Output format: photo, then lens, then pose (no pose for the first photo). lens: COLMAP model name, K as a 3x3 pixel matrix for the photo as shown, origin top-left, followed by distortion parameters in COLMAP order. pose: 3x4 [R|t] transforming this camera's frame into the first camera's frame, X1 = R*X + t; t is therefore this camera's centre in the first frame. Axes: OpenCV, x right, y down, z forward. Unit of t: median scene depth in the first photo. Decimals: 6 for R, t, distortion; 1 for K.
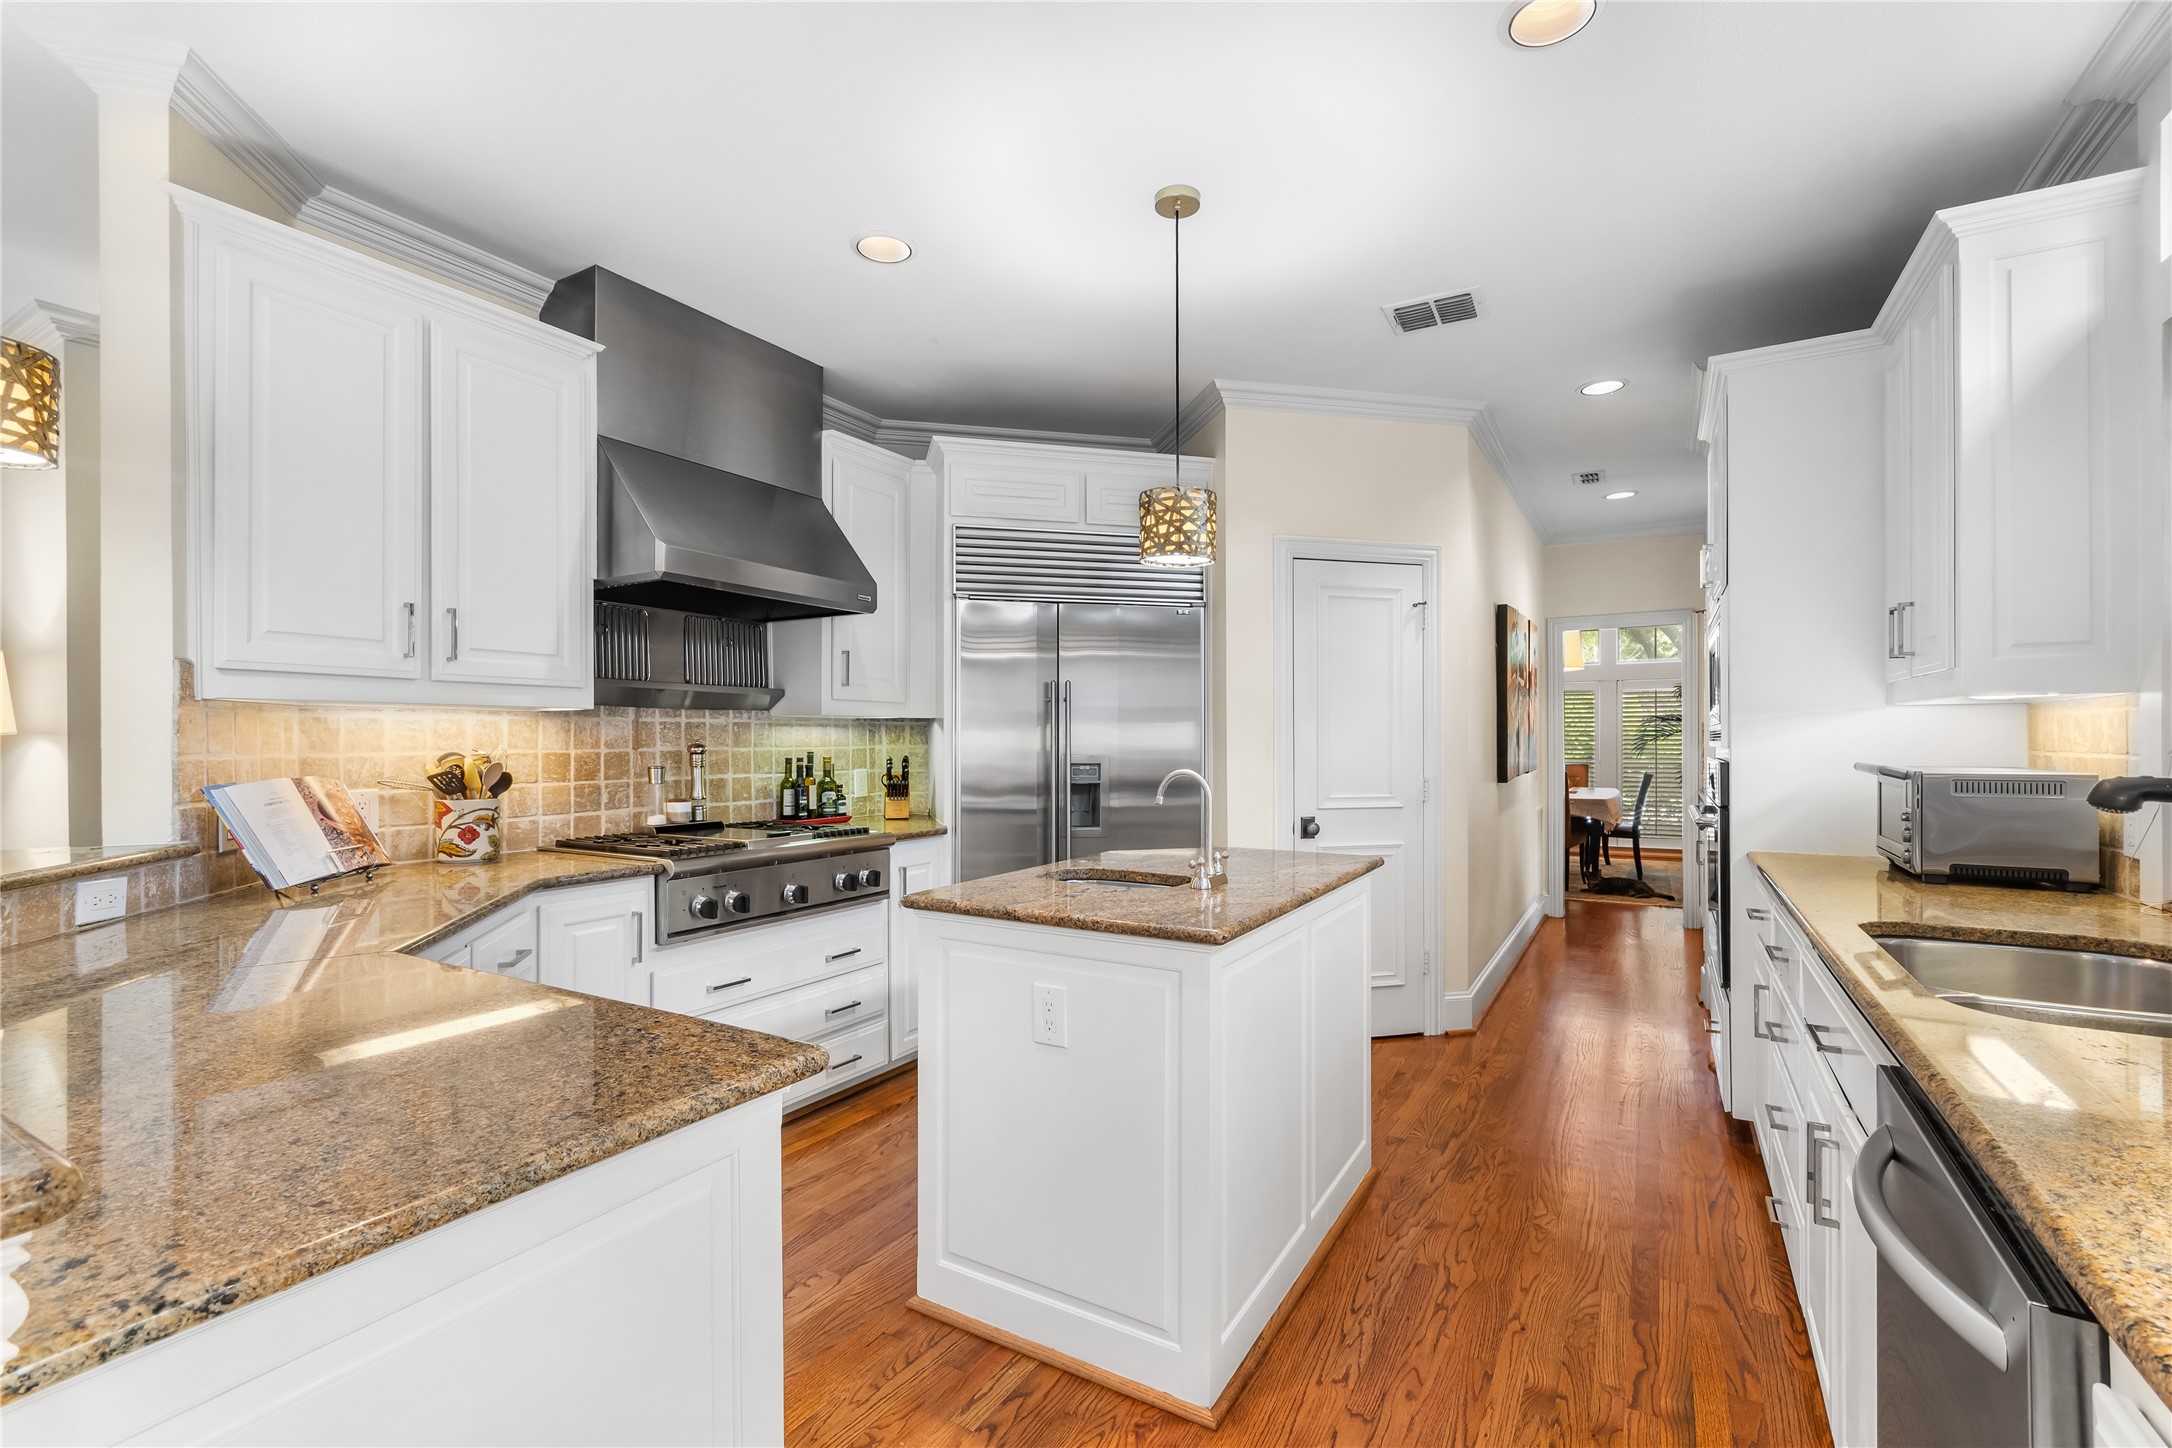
lens RADIAL K [[962.1, 0, 1086.0], [0, 962.1, 724.0], [0, 0, 1]] dist [-0.001048, -0.000095]
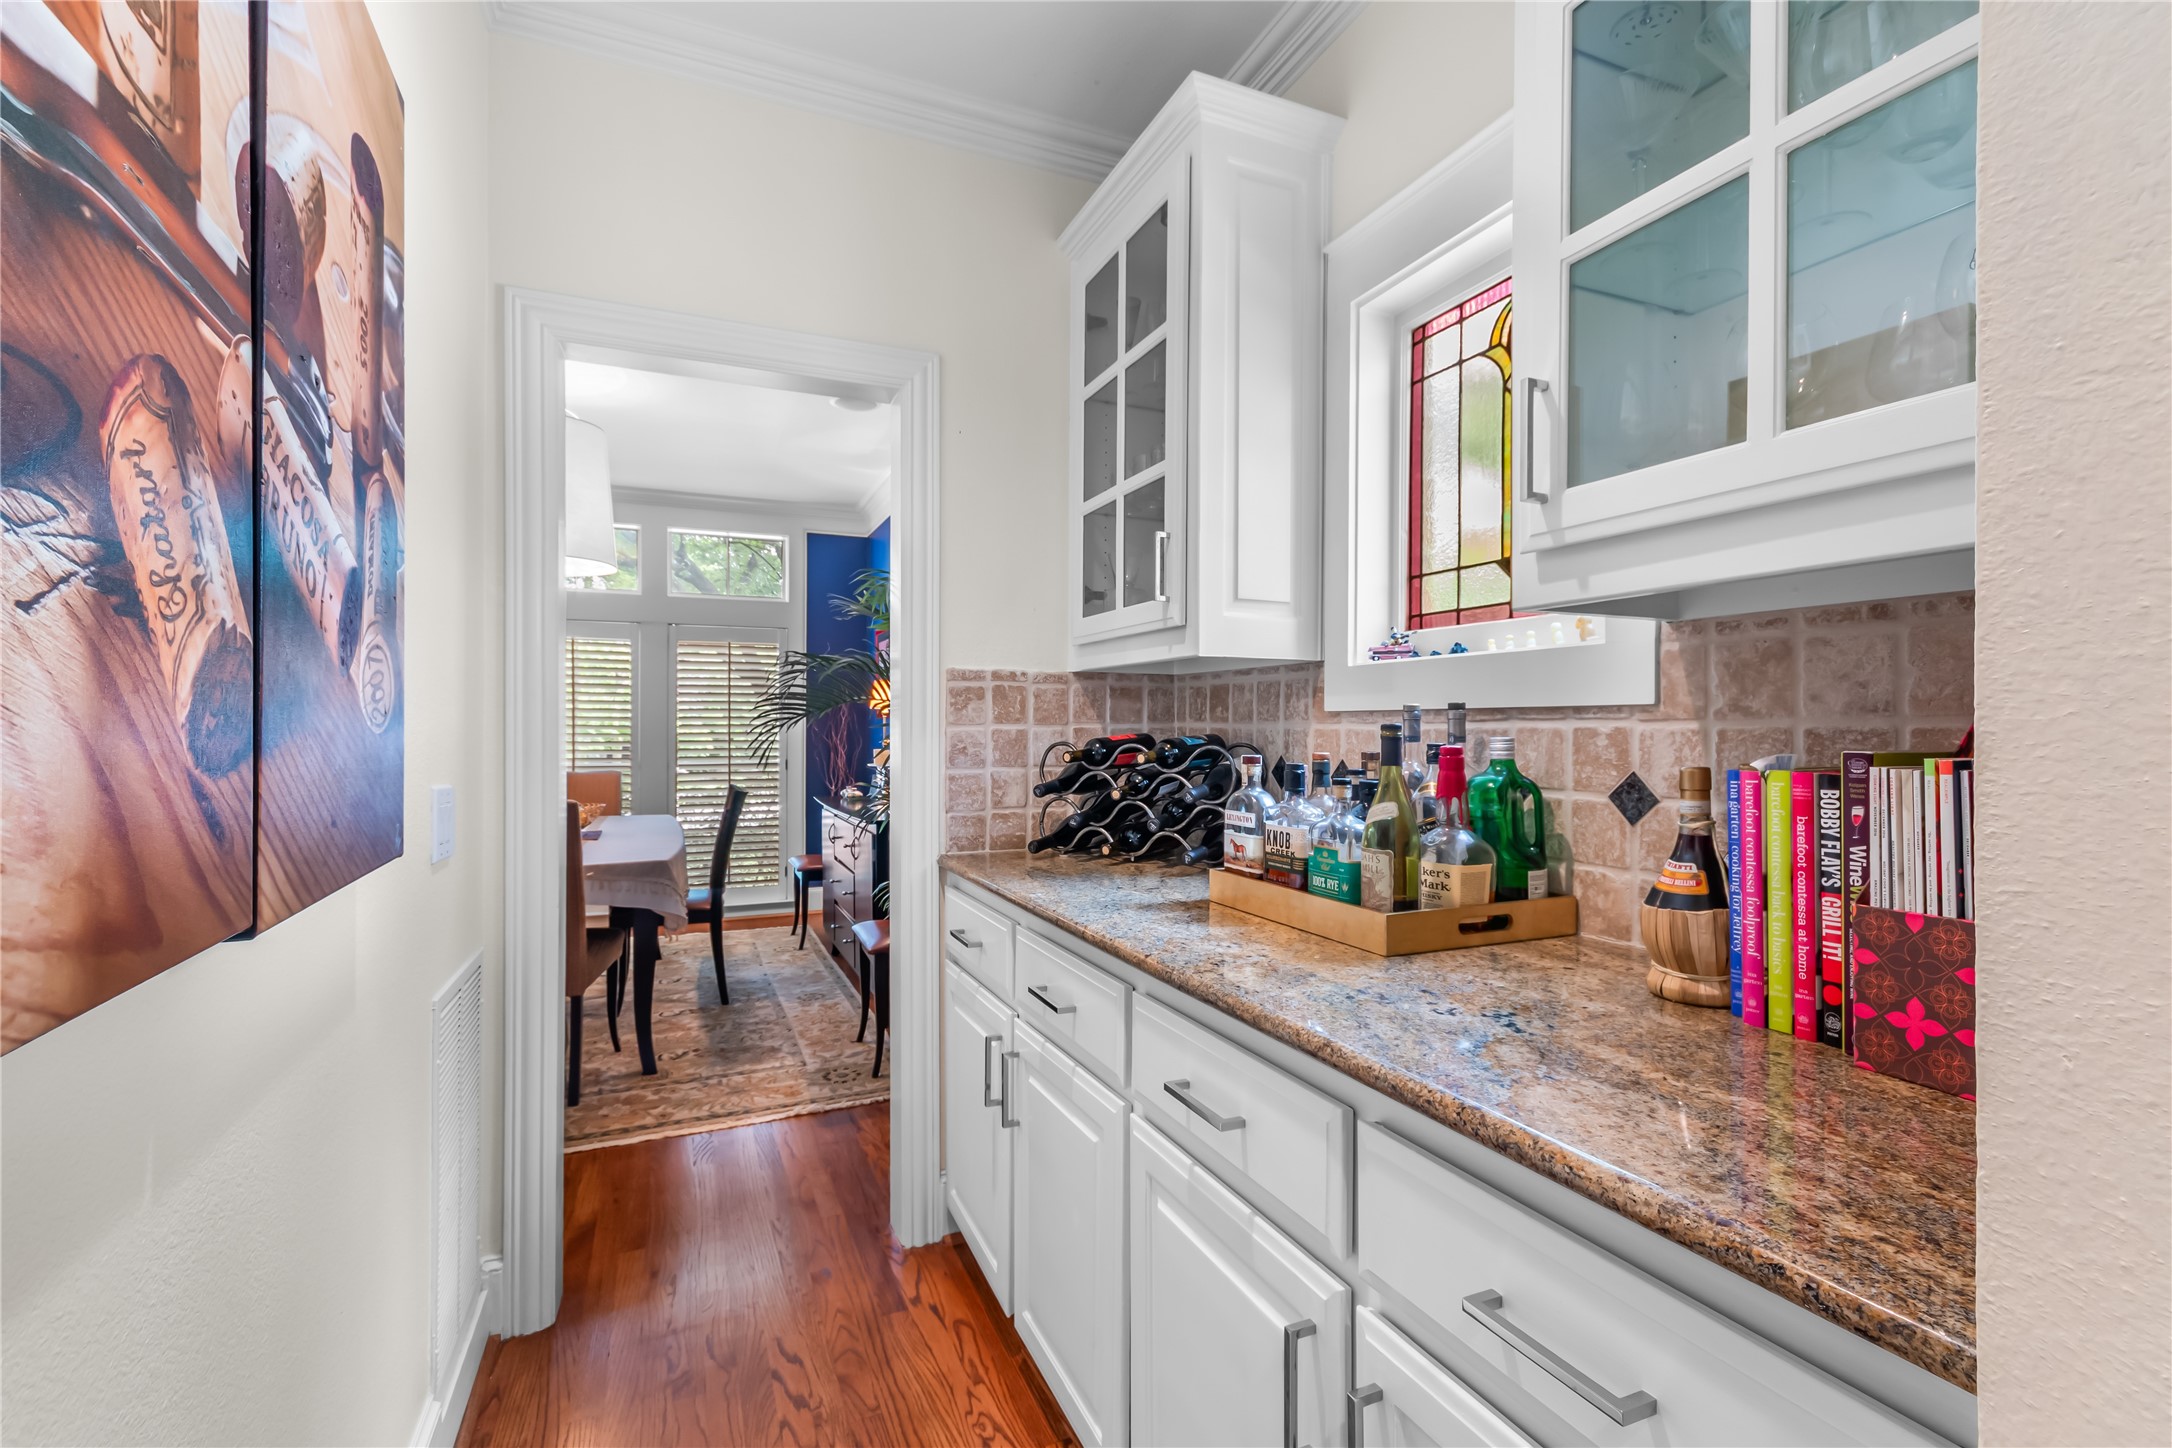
lens RADIAL K [[962.1, 0, 1086.0], [0, 962.1, 724.0], [0, 0, 1]] dist [-0.001048, -0.000095]
pose [[0.583804, 0.008366, 0.811851, 0.321417], [-0.014707, 0.999892, 0.000273, 0.018396], [-0.811761, -0.012100, 0.583864, 0.641122]]
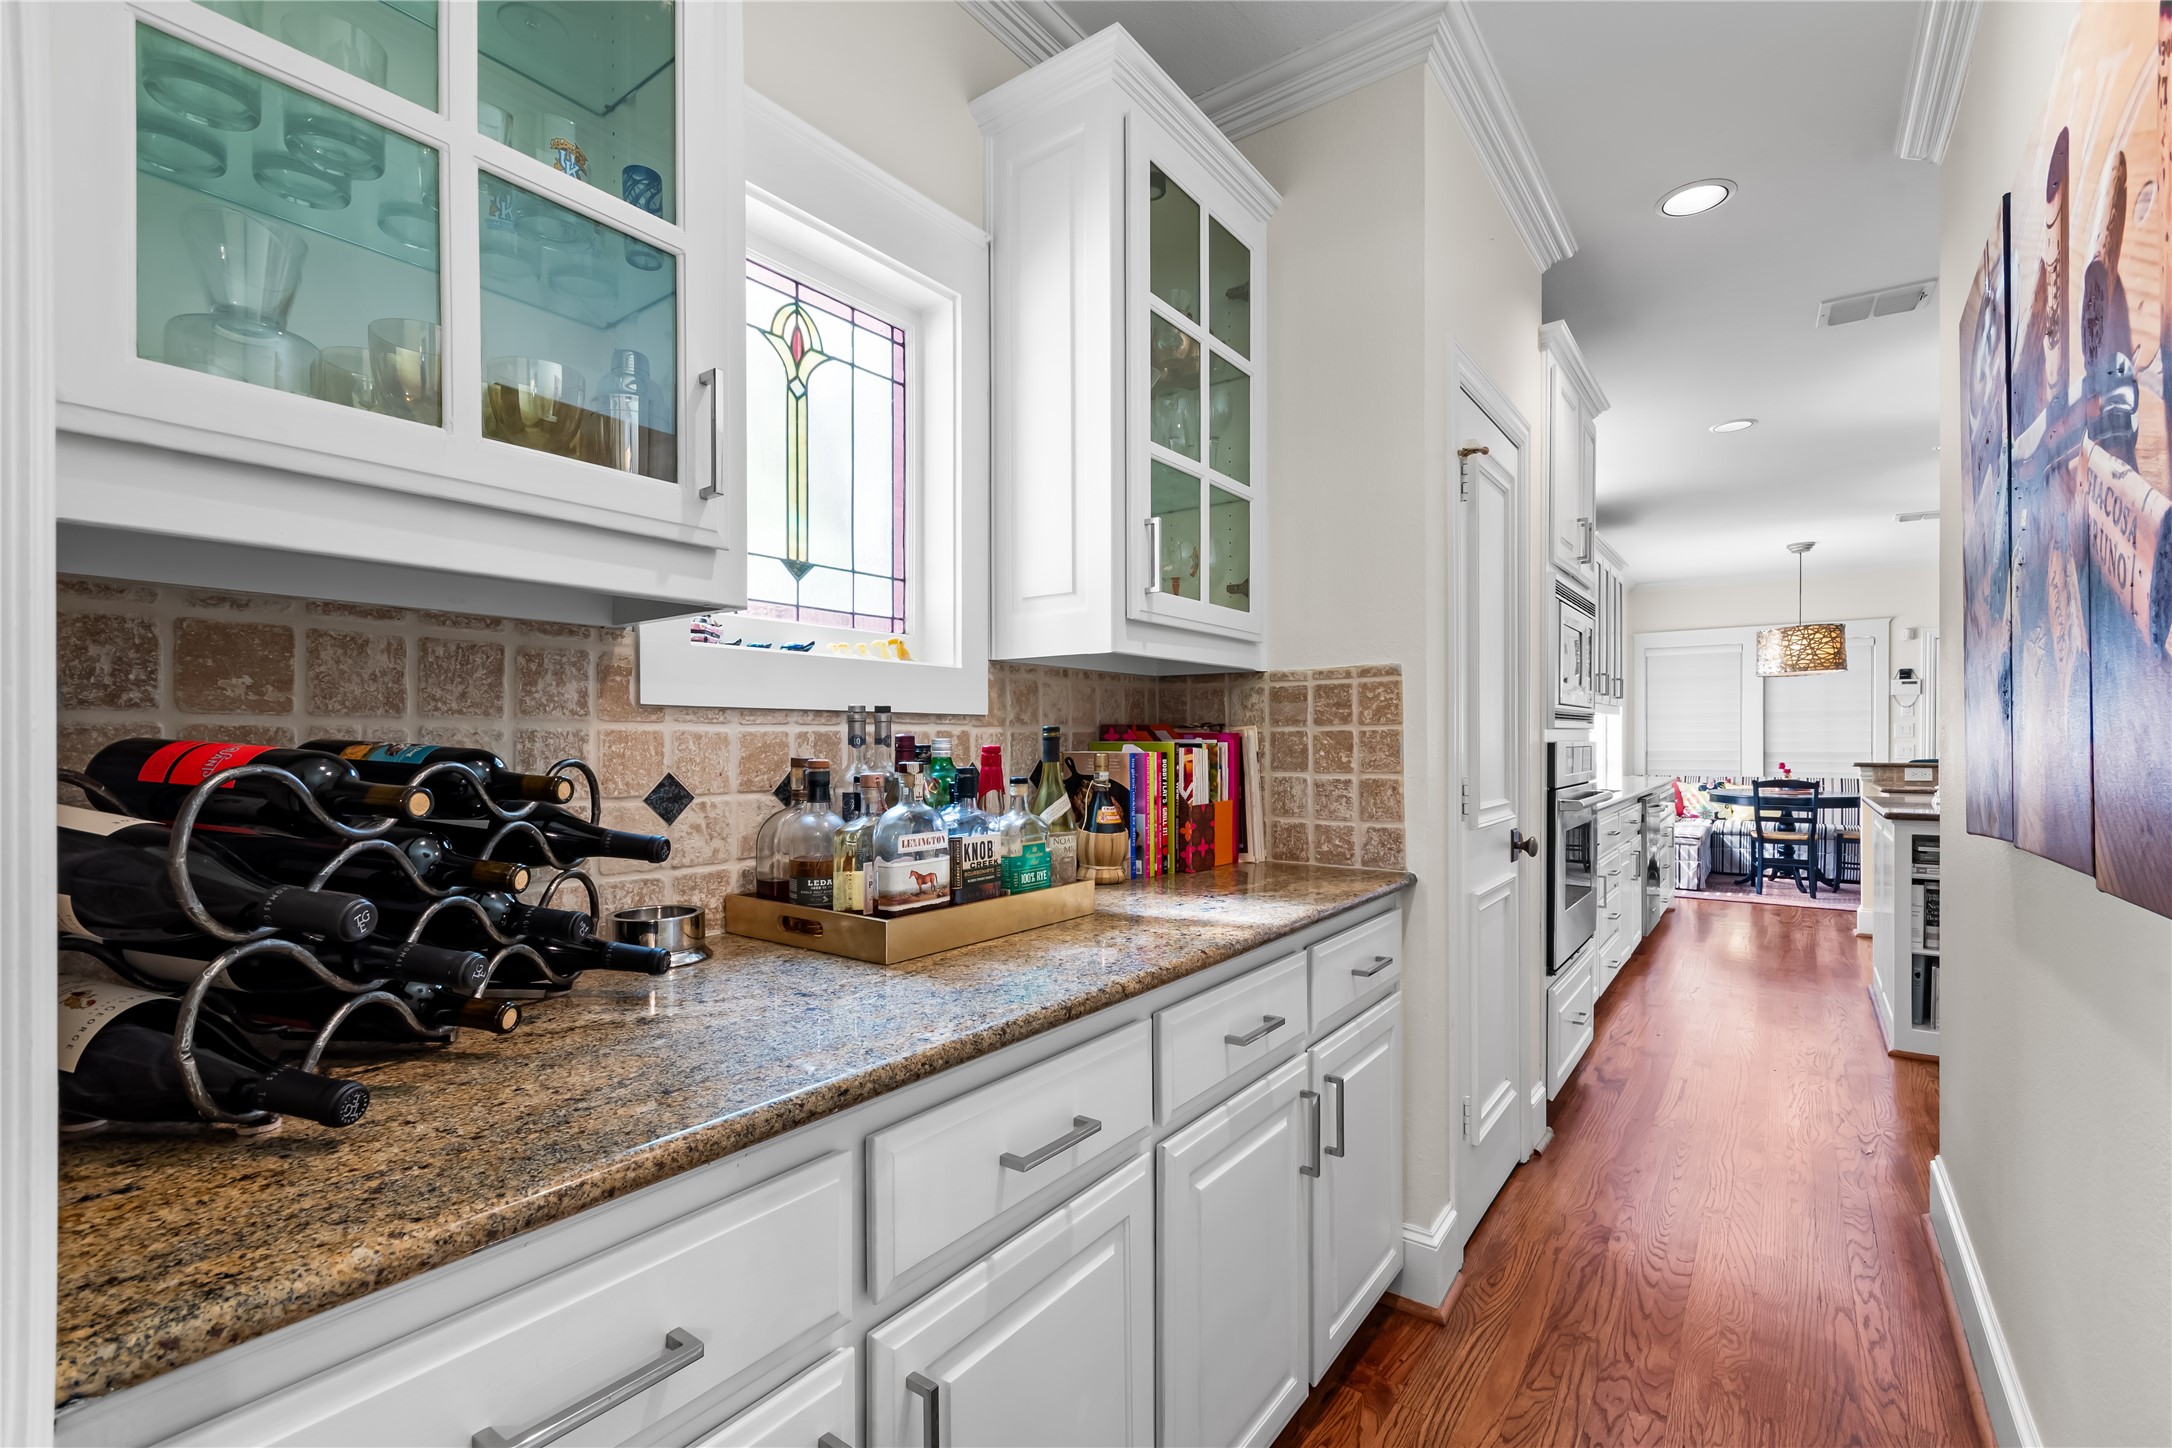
lens RADIAL K [[936.7, 0, 1085.0], [0, 936.7, 746.0], [0, 0, 1]] dist [-0.000365, 0.000033]
pose [[-0.993611, 0.010033, 0.112414, 0.647327], [0.008975, 0.999911, -0.009909, 0.031047], [-0.112503, -0.008836, -0.993612, 1.212472]]
